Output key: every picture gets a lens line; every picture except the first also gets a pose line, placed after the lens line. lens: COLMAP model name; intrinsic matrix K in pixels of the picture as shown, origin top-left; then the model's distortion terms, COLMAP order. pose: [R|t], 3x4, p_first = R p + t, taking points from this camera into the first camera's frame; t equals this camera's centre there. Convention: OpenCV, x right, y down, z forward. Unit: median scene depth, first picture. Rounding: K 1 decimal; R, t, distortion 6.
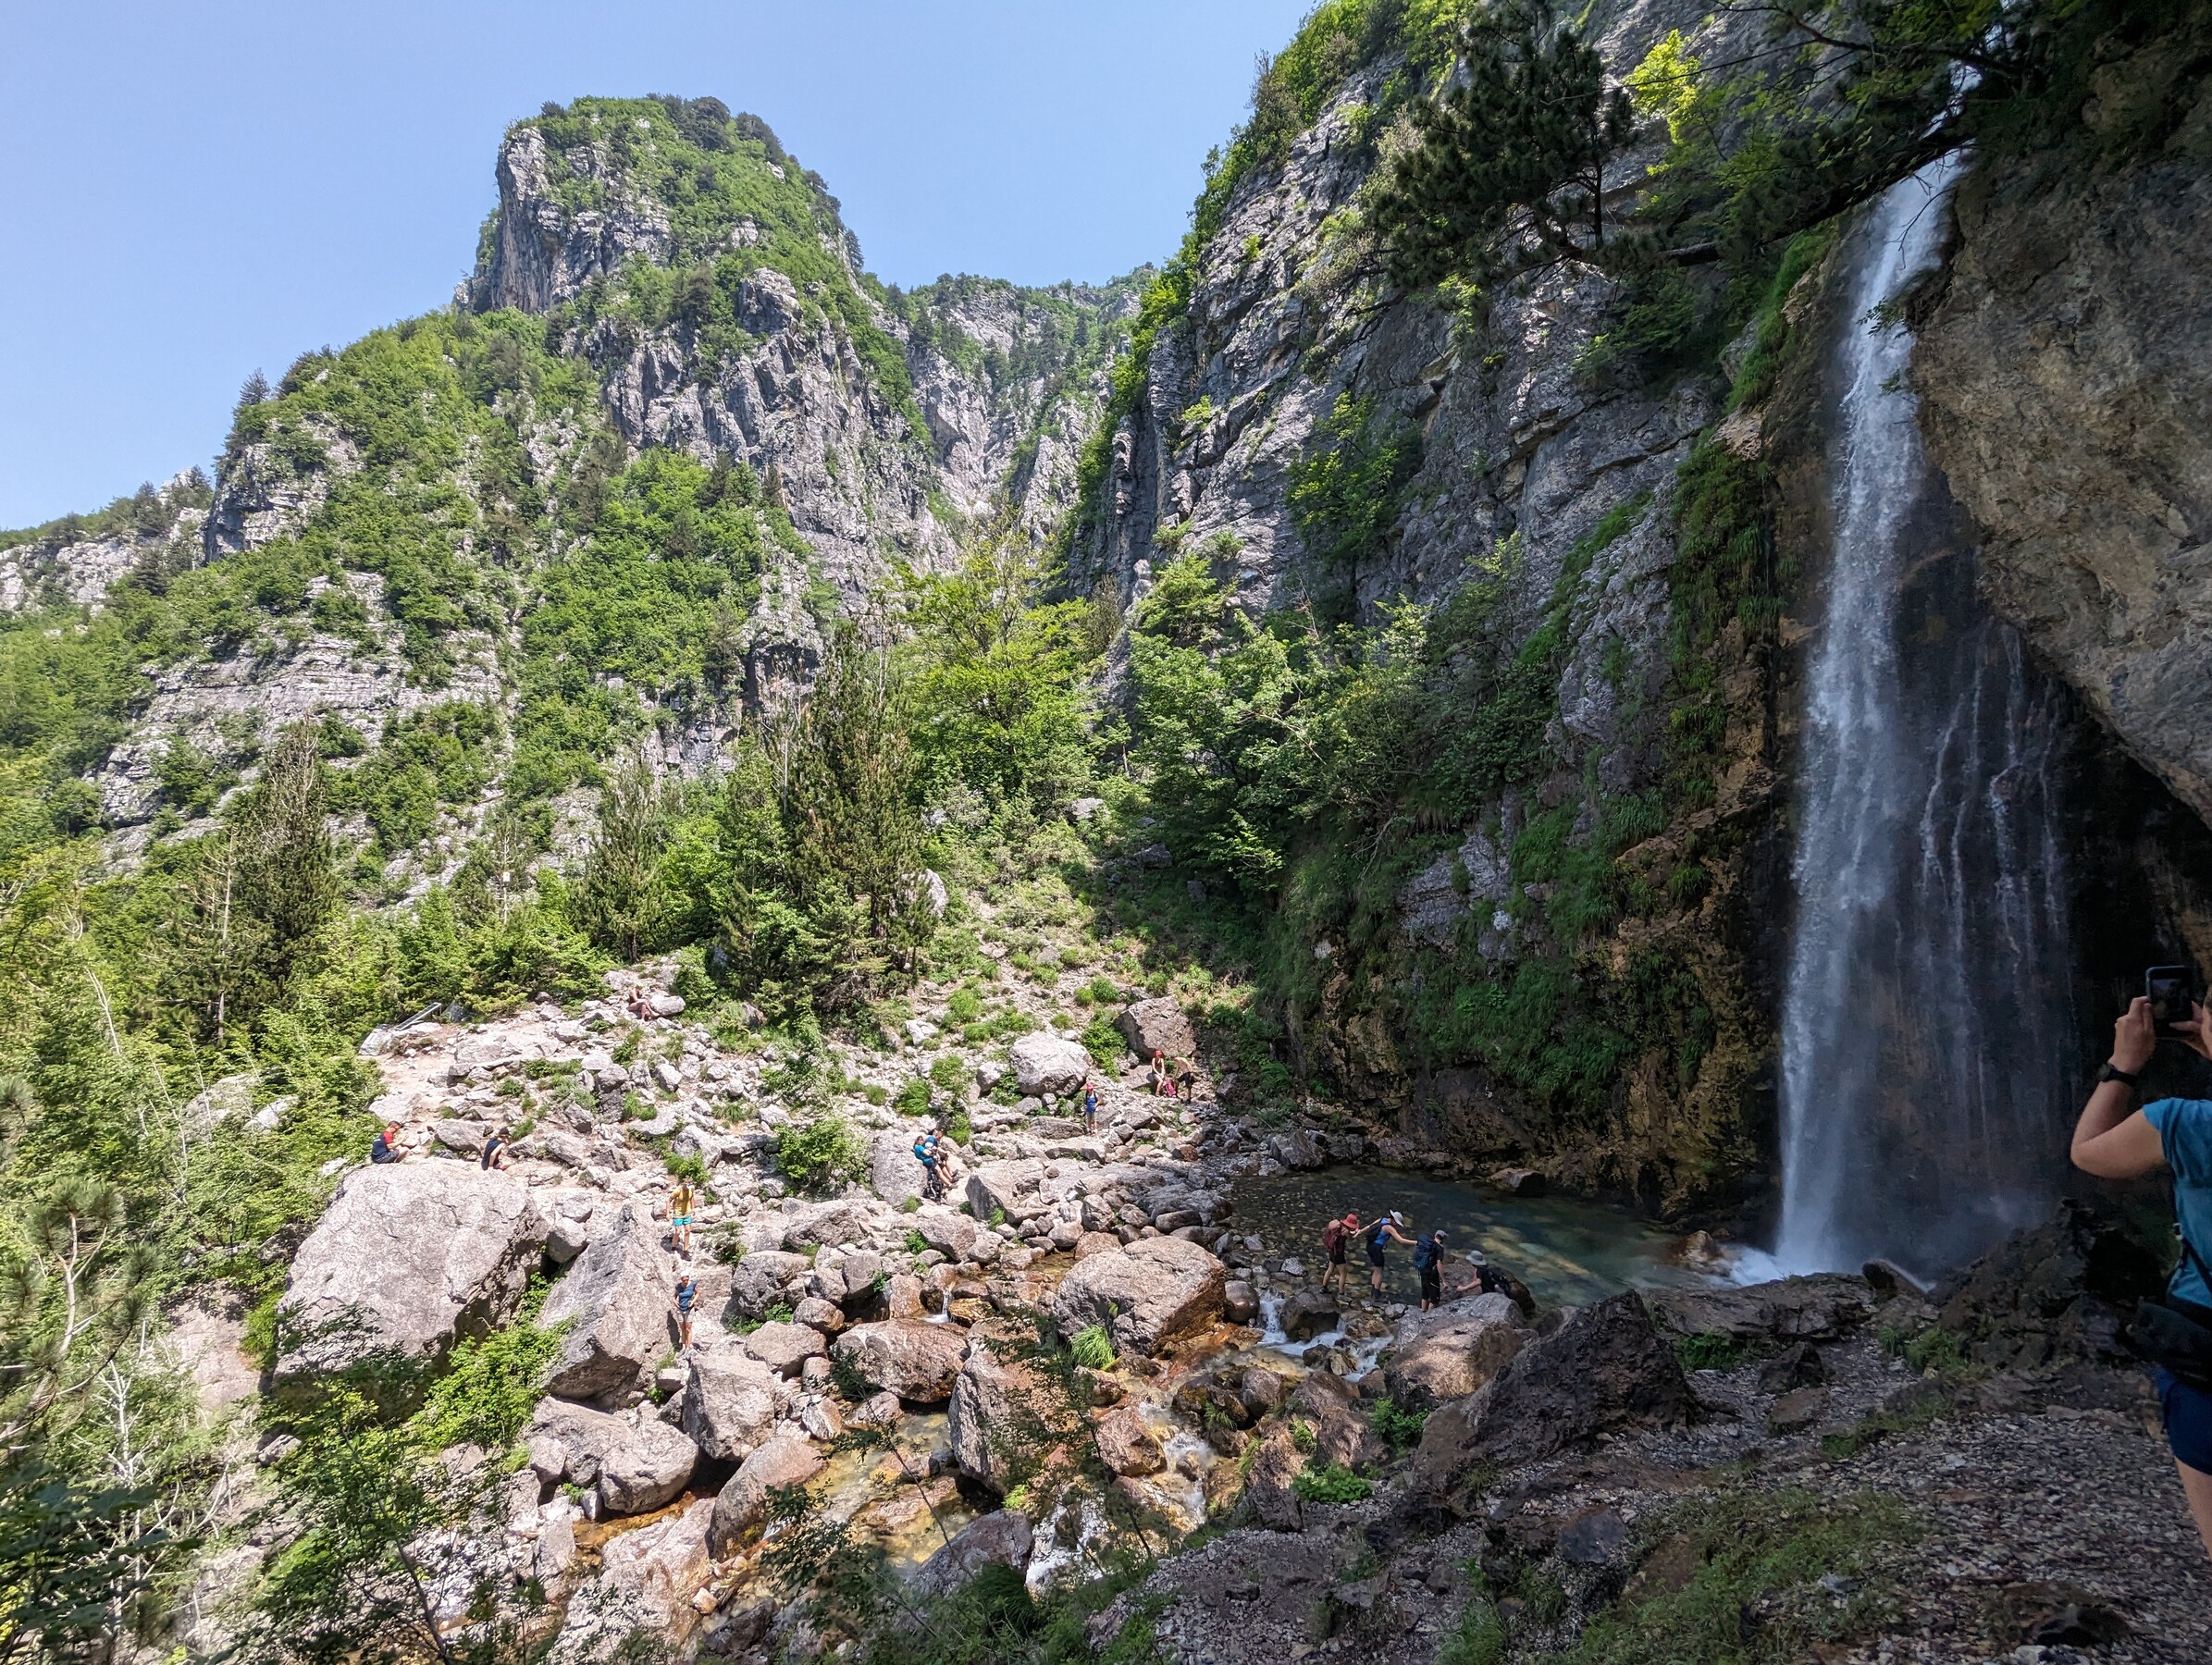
lens RADIAL K [[1042.1, 0, 1091.7], [0, 1042.1, 835.0], [0, 0, 1]] dist [-0.002806, 0.000334]
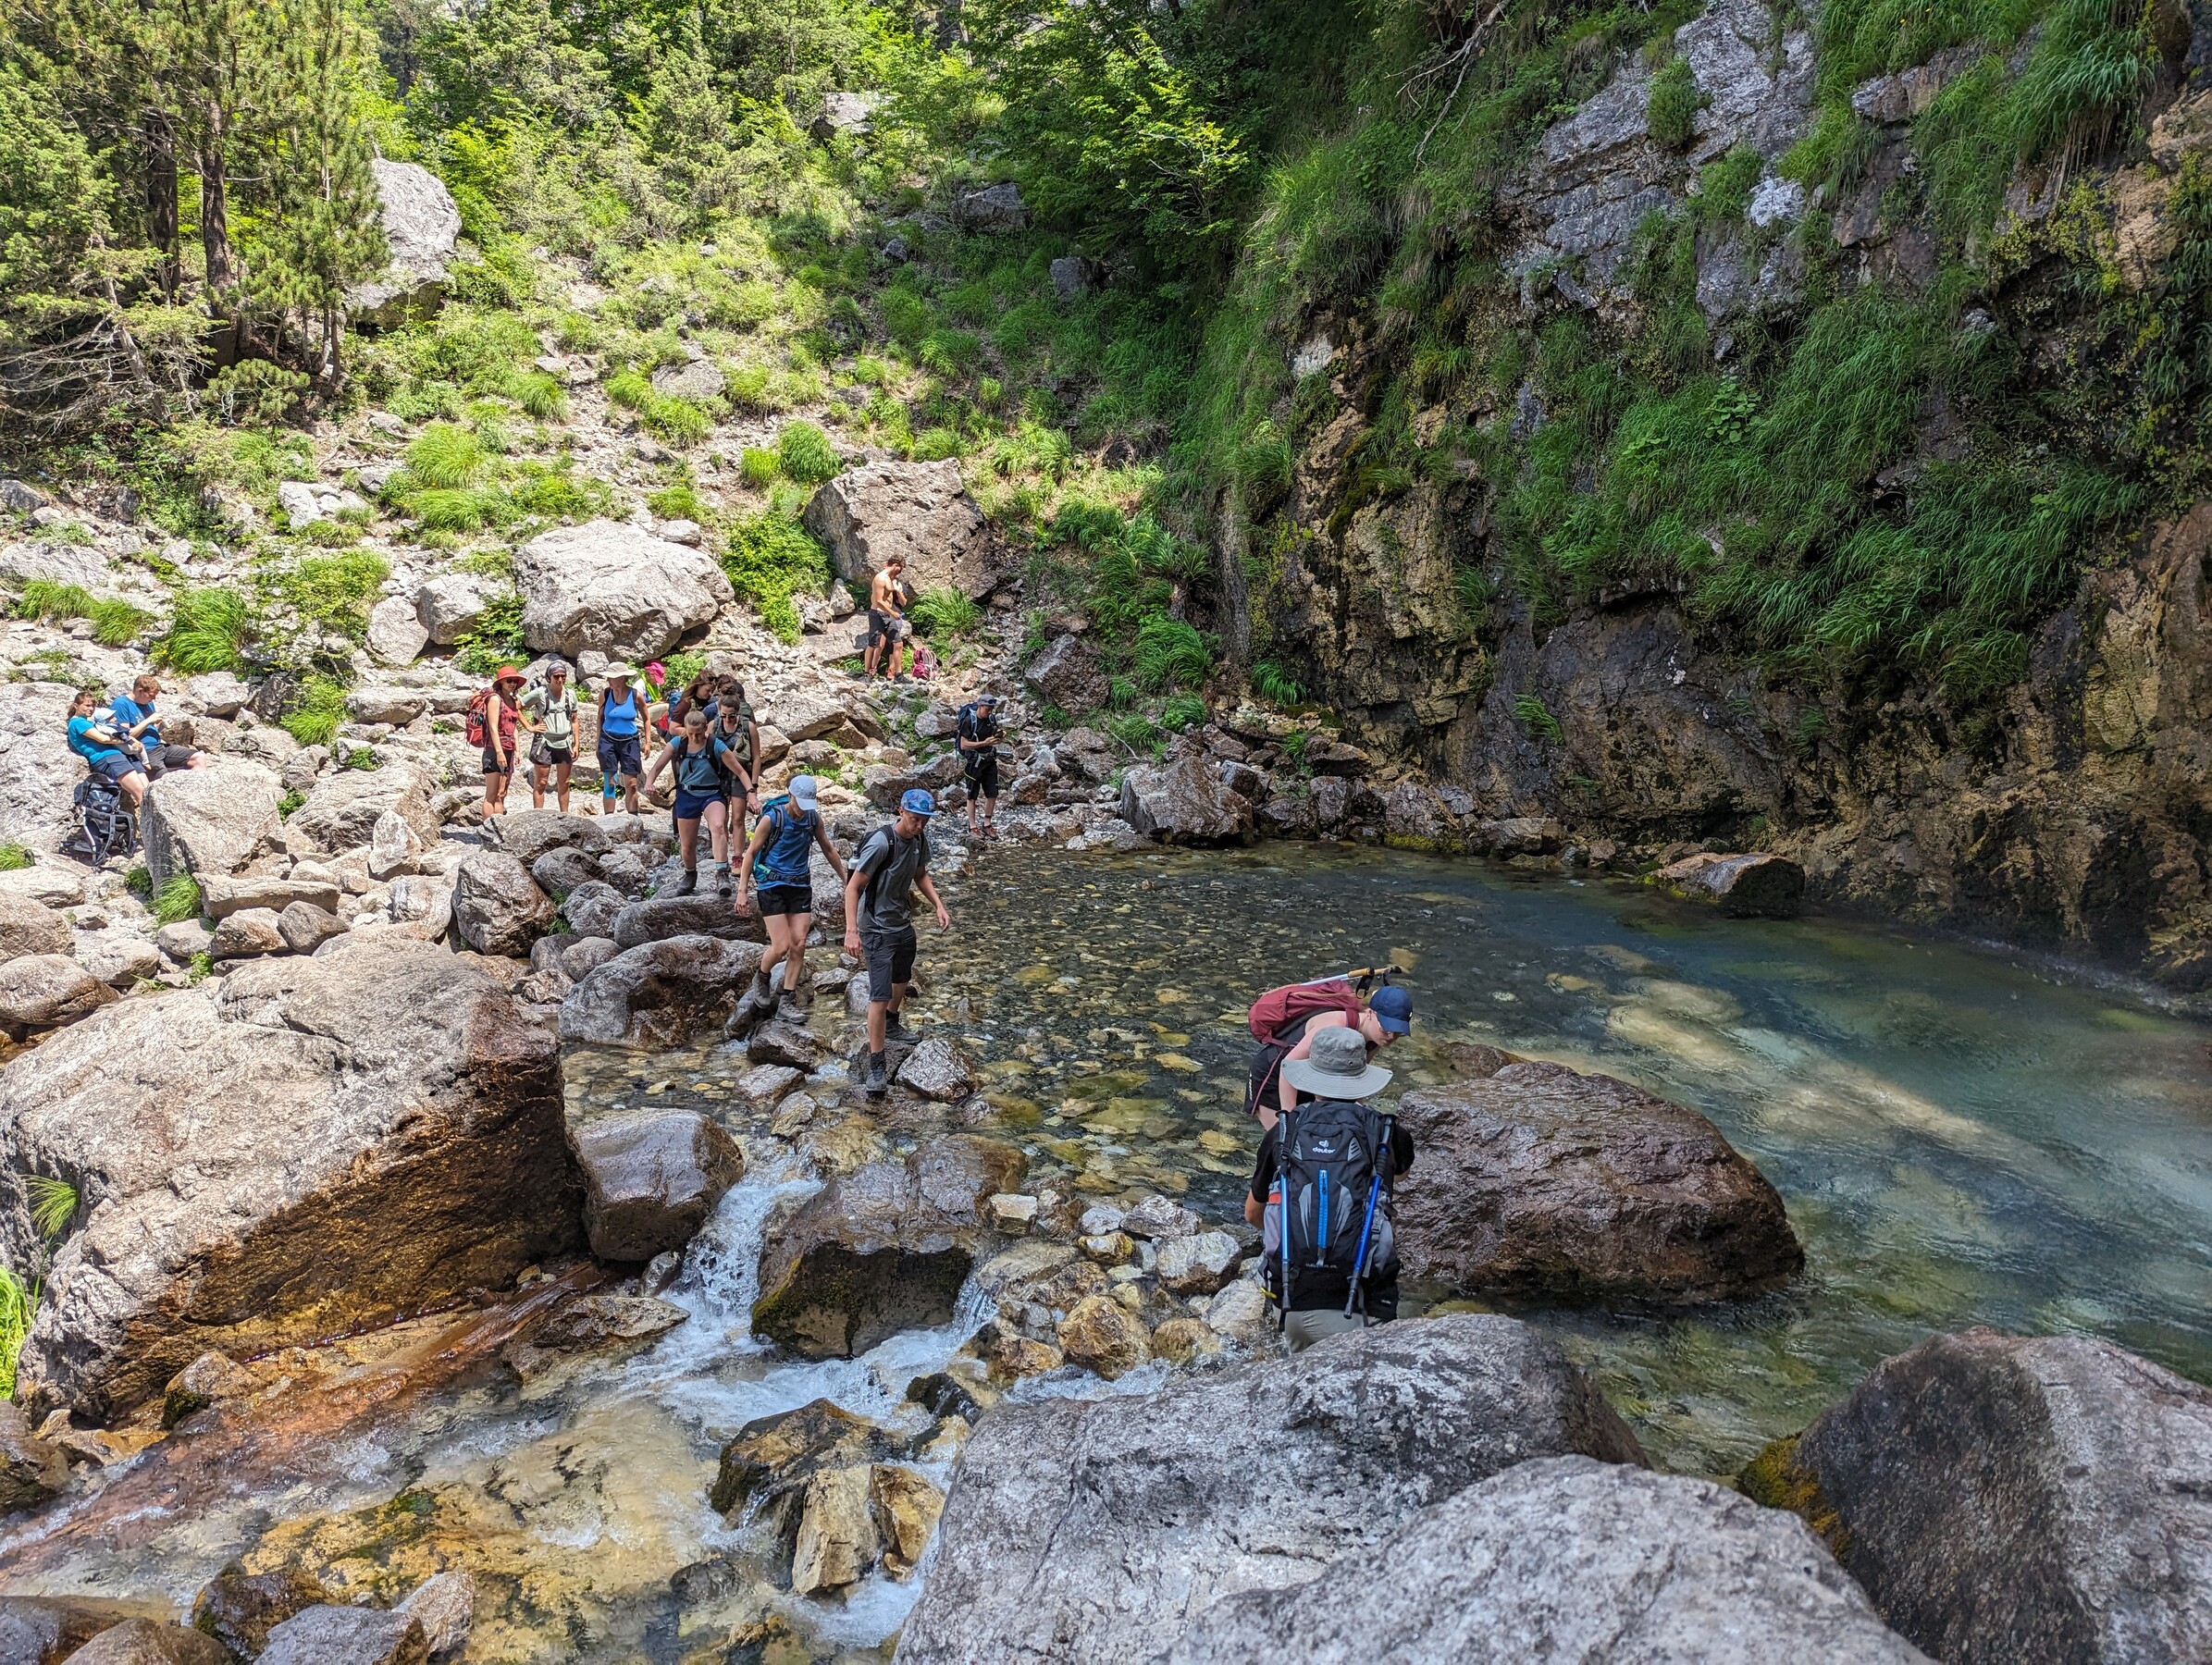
lens RADIAL K [[1543.8, 0, 1097.1], [0, 1543.8, 812.3], [0, 0, 1]] dist [0.032331, -0.019167]
pose [[0.999221, 0.037933, 0.010847, 0.143772], [-0.039407, 0.972843, 0.228086, 0.156275], [-0.001901, -0.228335, 0.973581, 0.379852]]
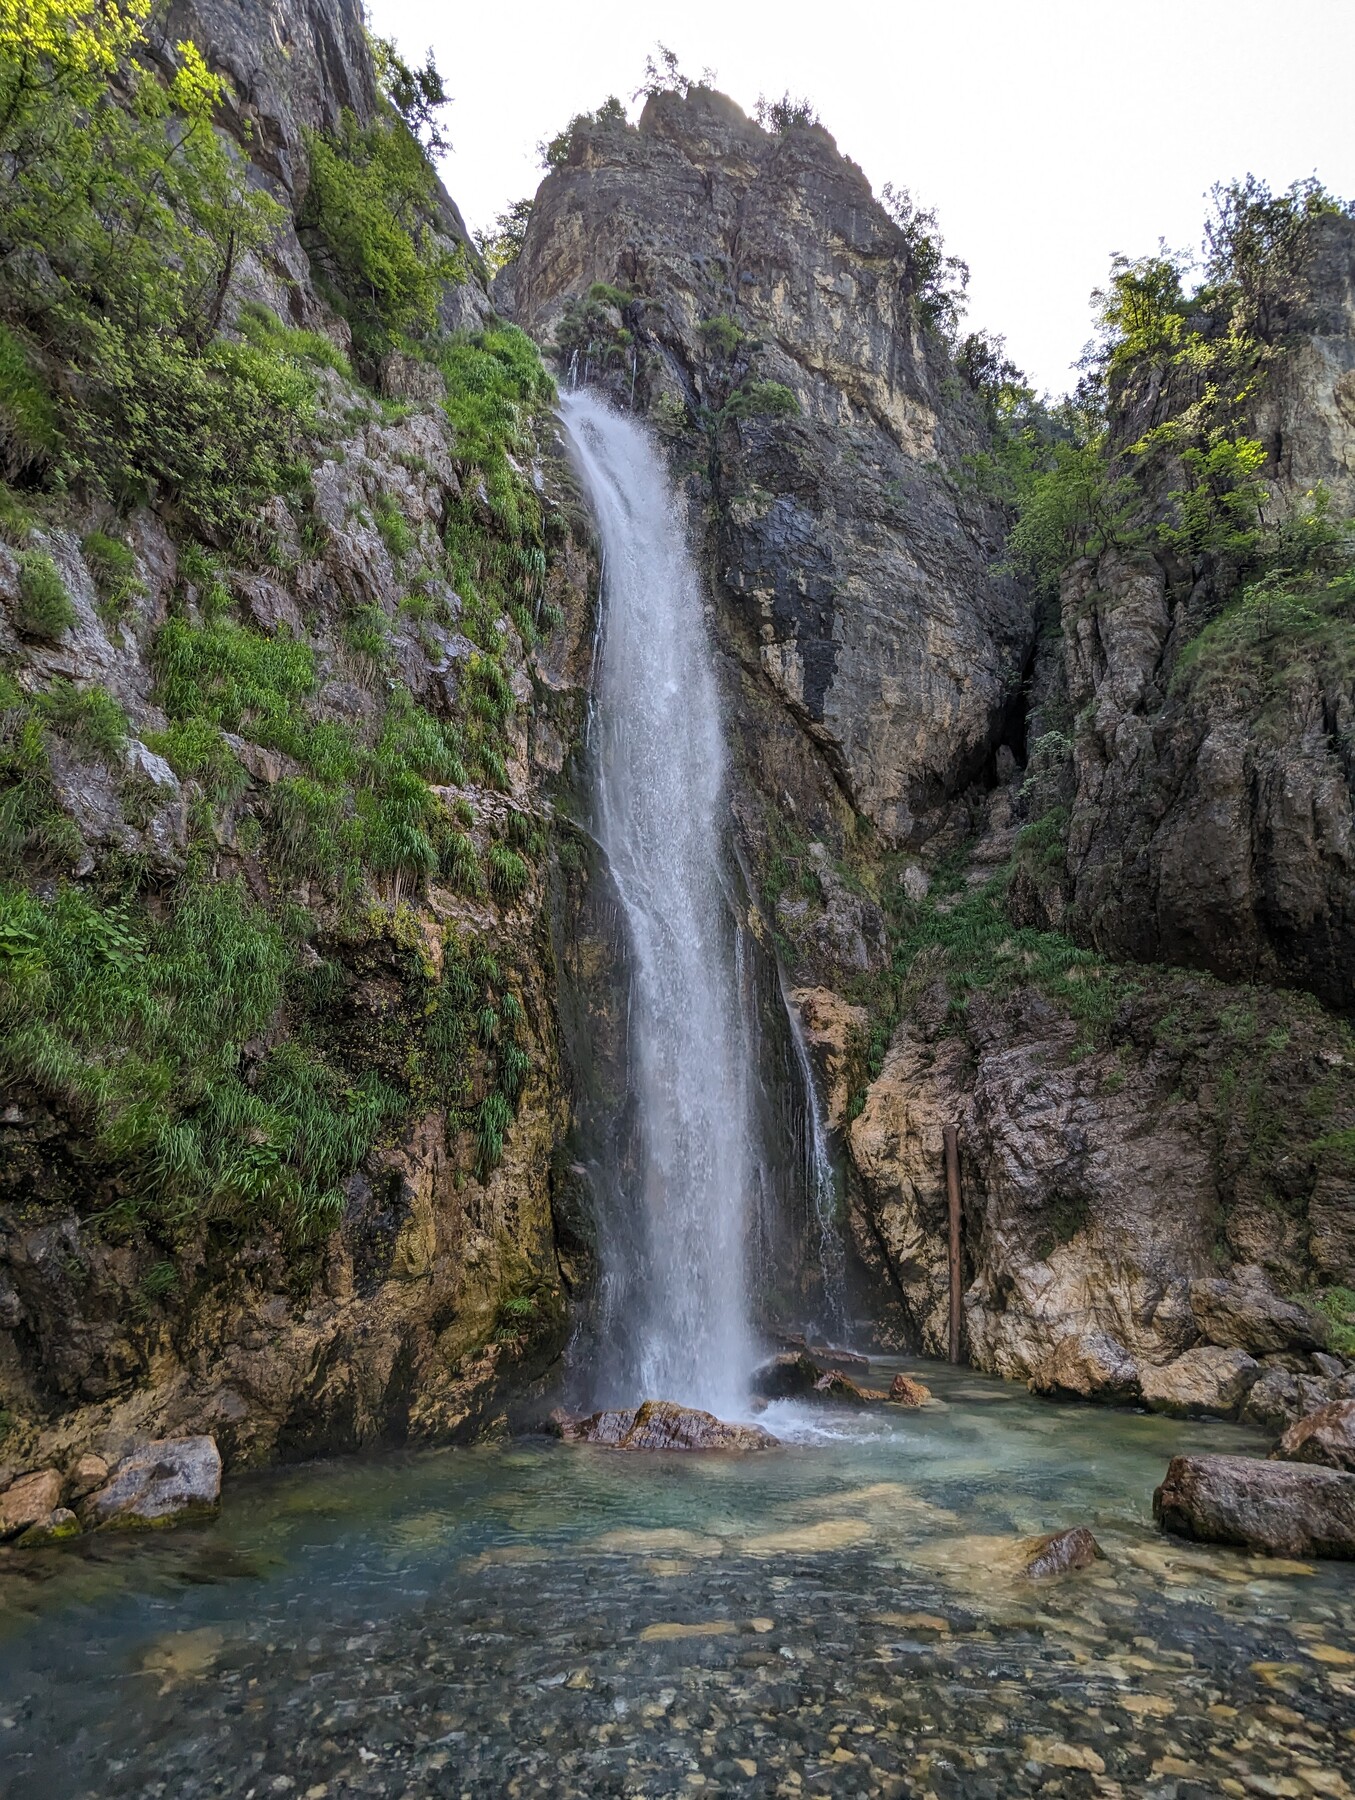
lens RADIAL K [[848.0, 0, 680.8], [0, 848.0, 896.9], [0, 0, 1]] dist [-0.002806, 0.000334]
pose [[-0.459605, 0.336445, 0.821929, 0.048425], [-0.110640, 0.896568, -0.428865, 0.216762], [-0.881205, -0.288047, -0.374843, 0.829588]]
